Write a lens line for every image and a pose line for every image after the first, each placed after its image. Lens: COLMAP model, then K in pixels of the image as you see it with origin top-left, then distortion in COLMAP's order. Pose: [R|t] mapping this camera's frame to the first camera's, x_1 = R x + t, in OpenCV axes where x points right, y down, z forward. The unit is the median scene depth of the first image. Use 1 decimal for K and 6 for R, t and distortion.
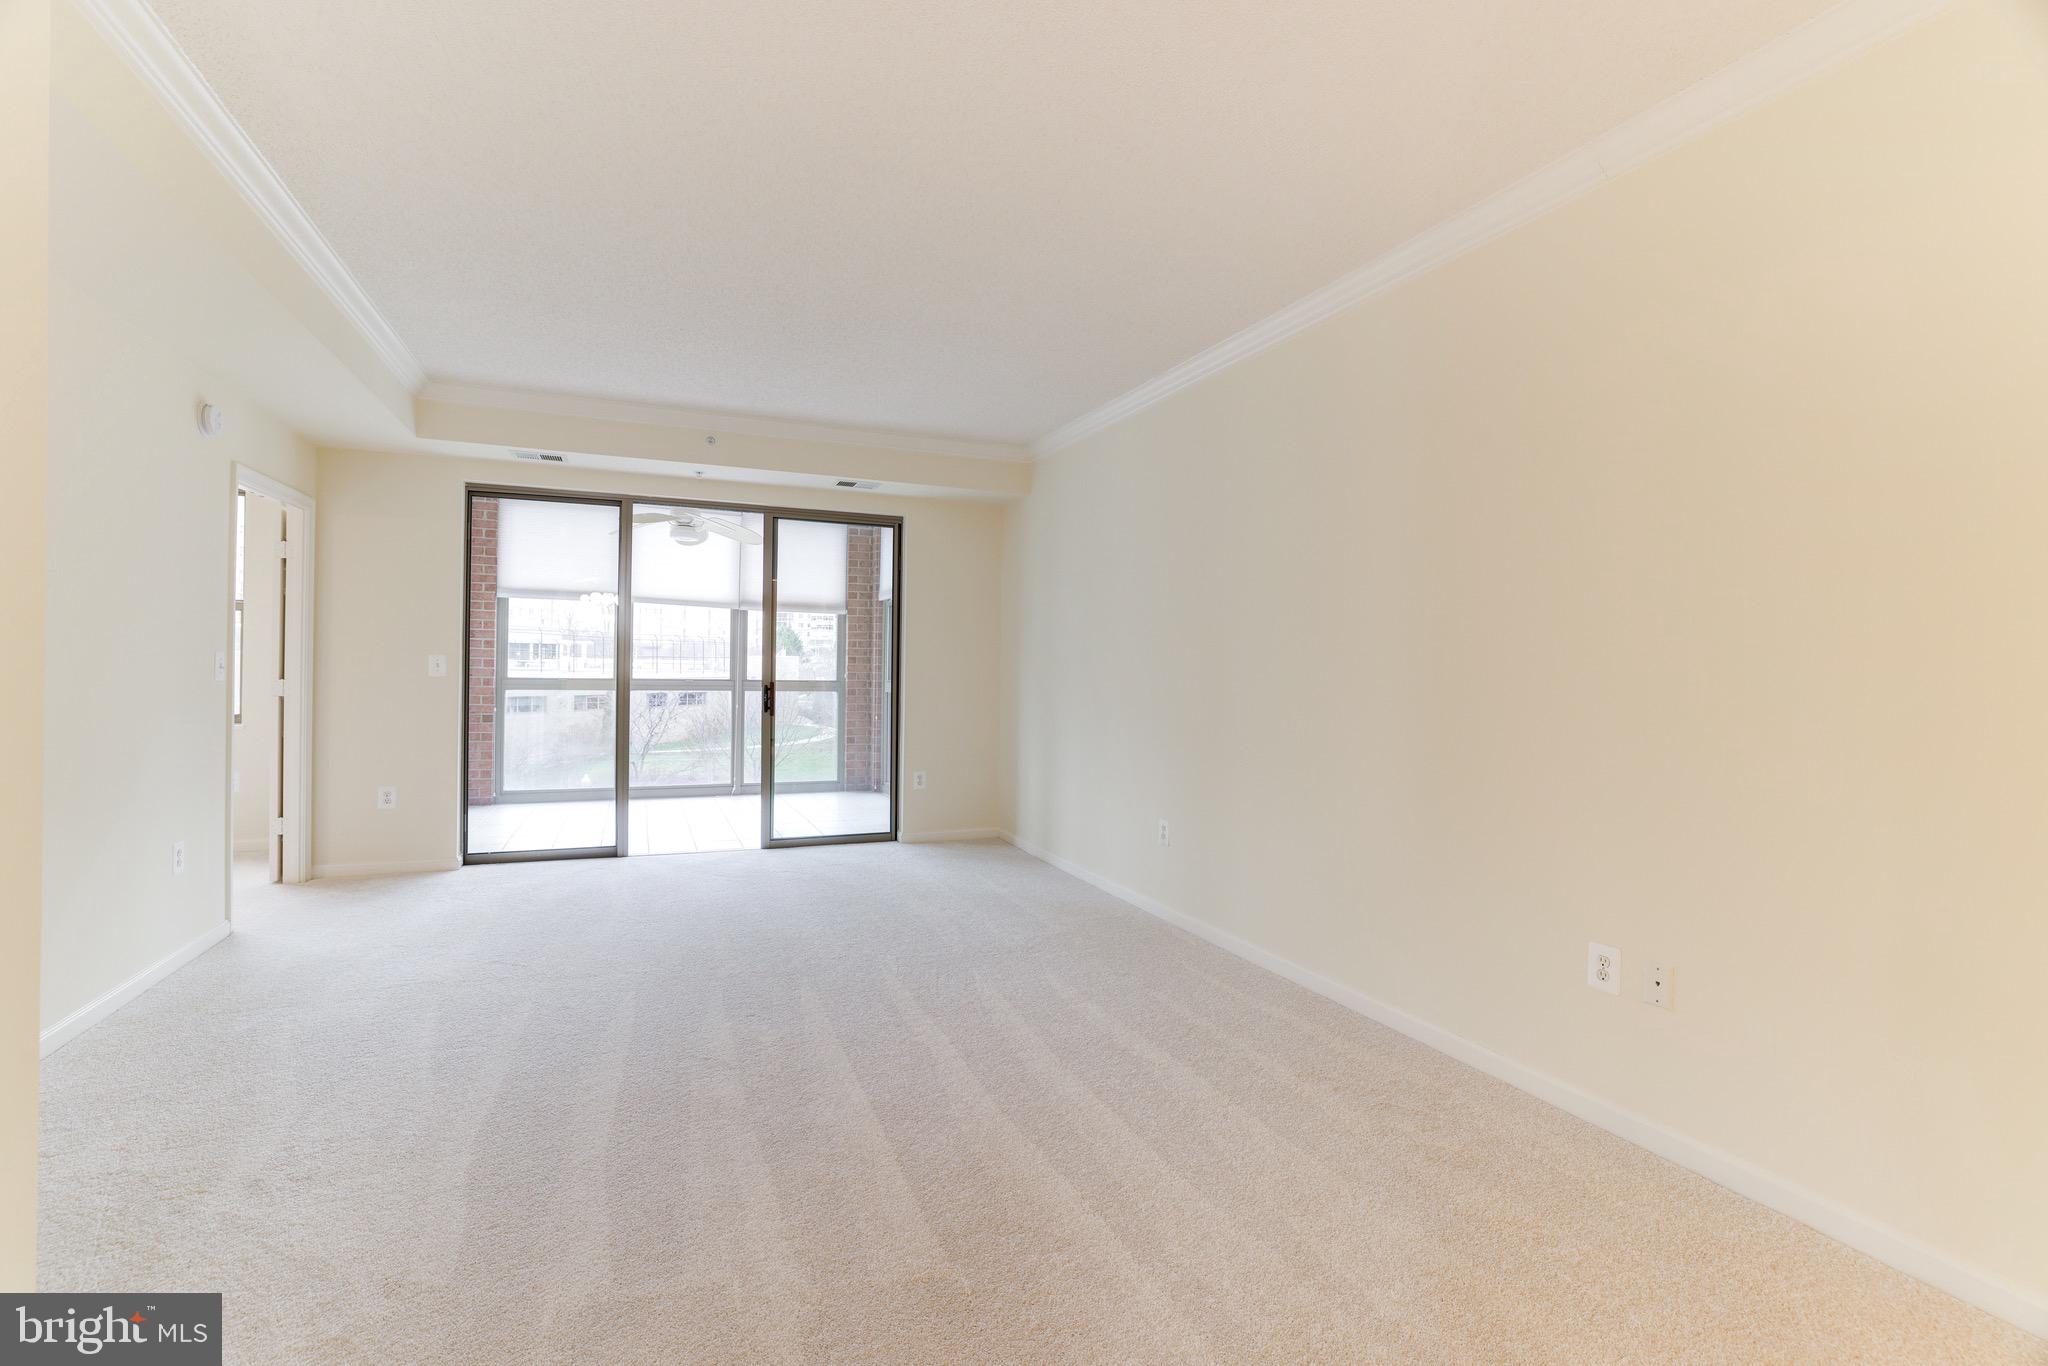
lens RADIAL K [[886.4, 0, 990.1], [0, 886.4, 677.1], [0, 0, 1]] dist [-0.024015, 0.010580]
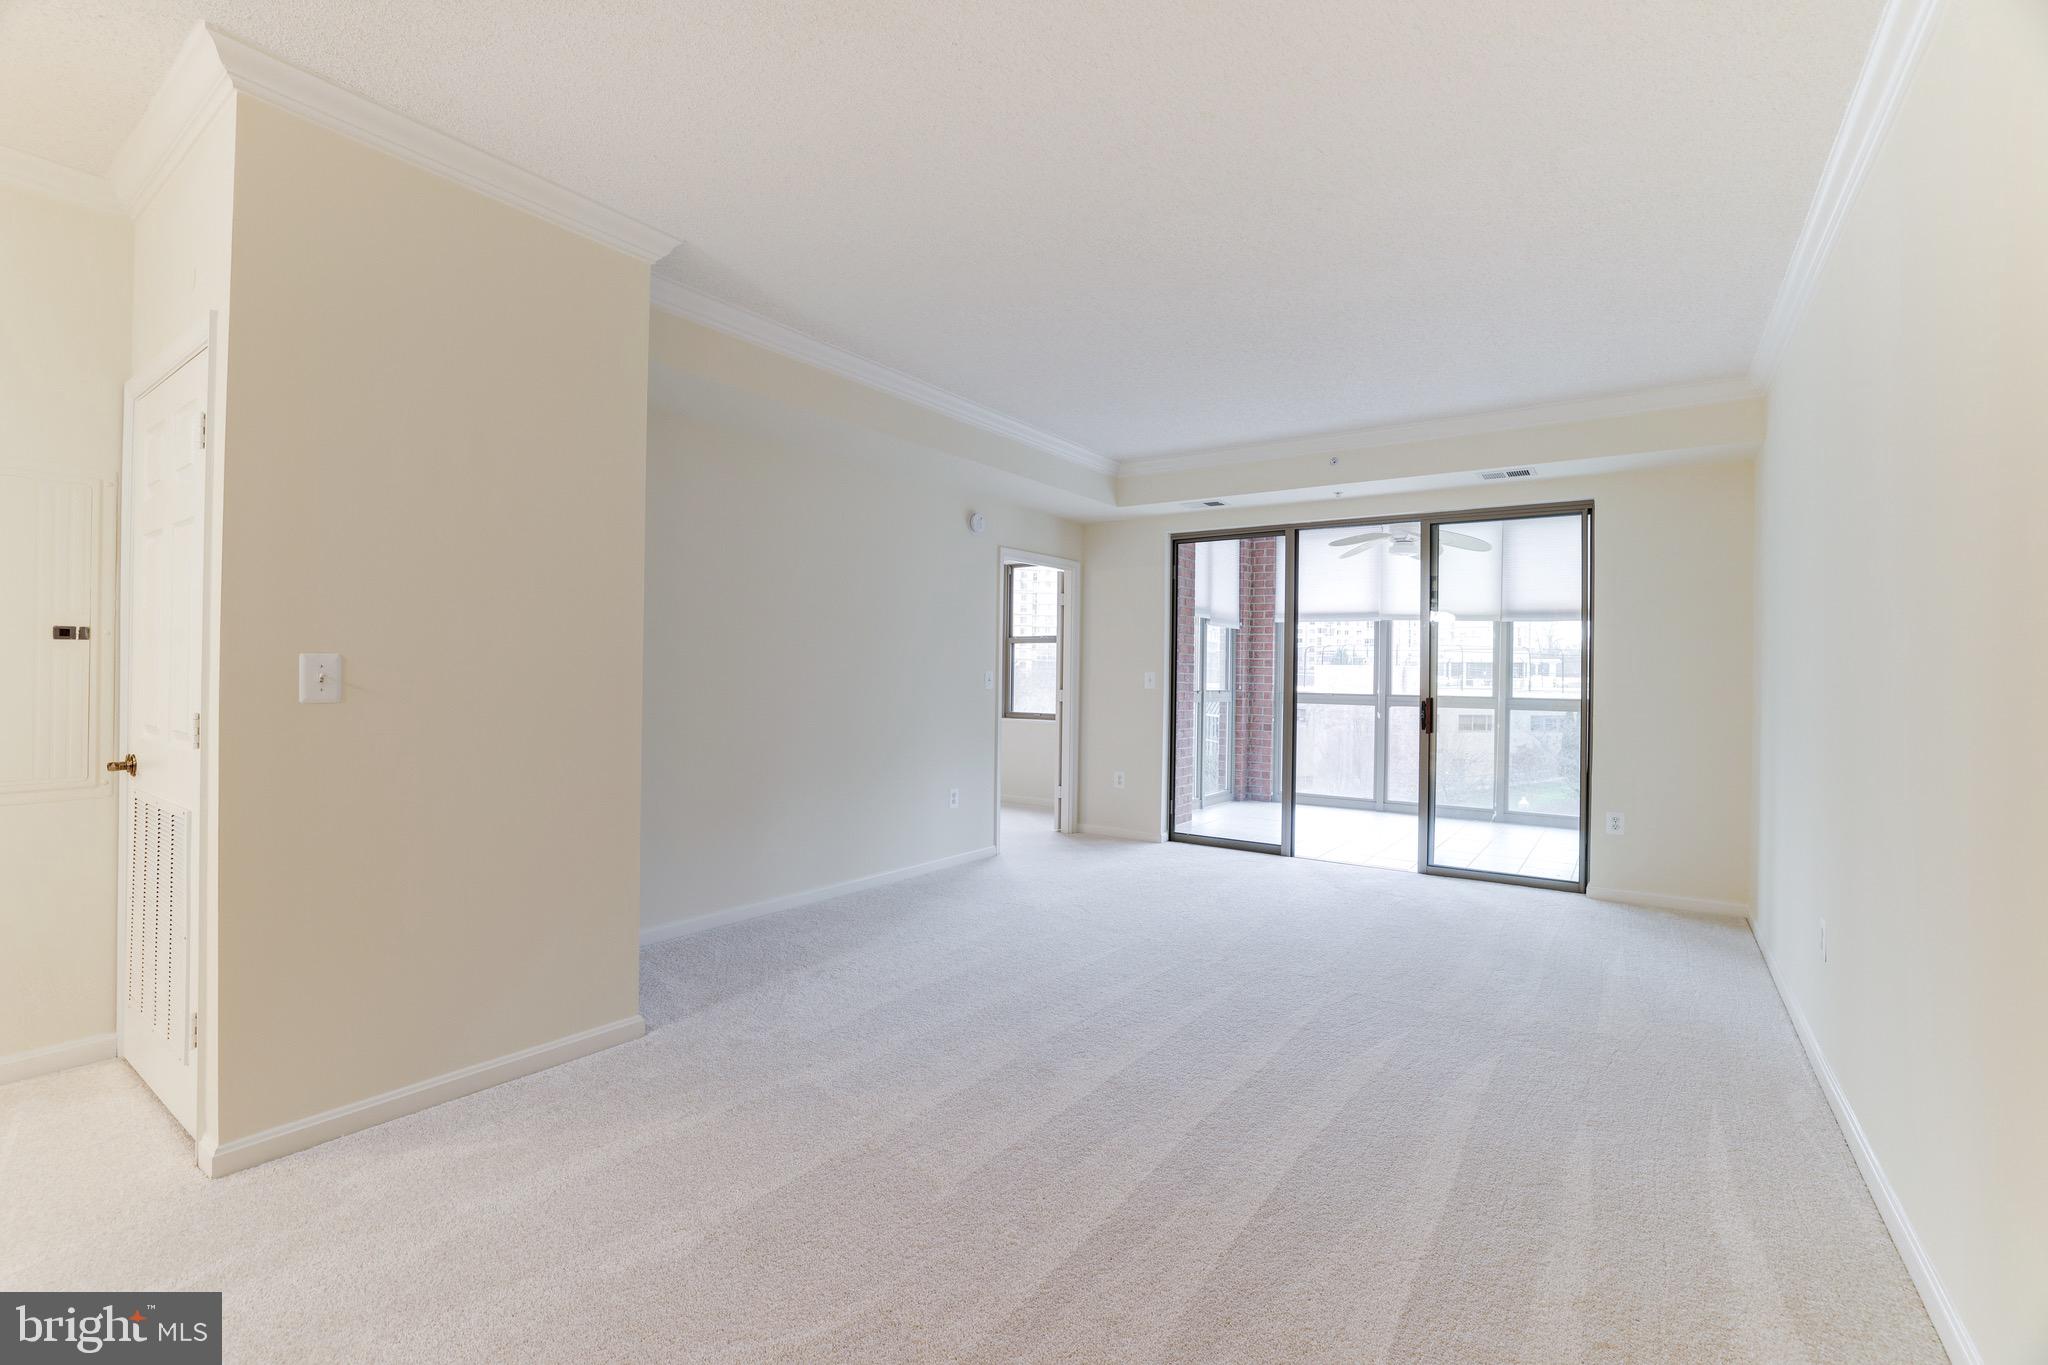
lens RADIAL K [[886.4, 0, 1019.7], [0, 886.4, 672.9], [0, 0, 1]] dist [-0.024015, 0.010580]
pose [[0.544976, -0.008781, -0.838406, 0.291658], [-0.014122, 0.999707, -0.019650, 0.003675], [0.838333, 0.022549, 0.544692, 0.115381]]
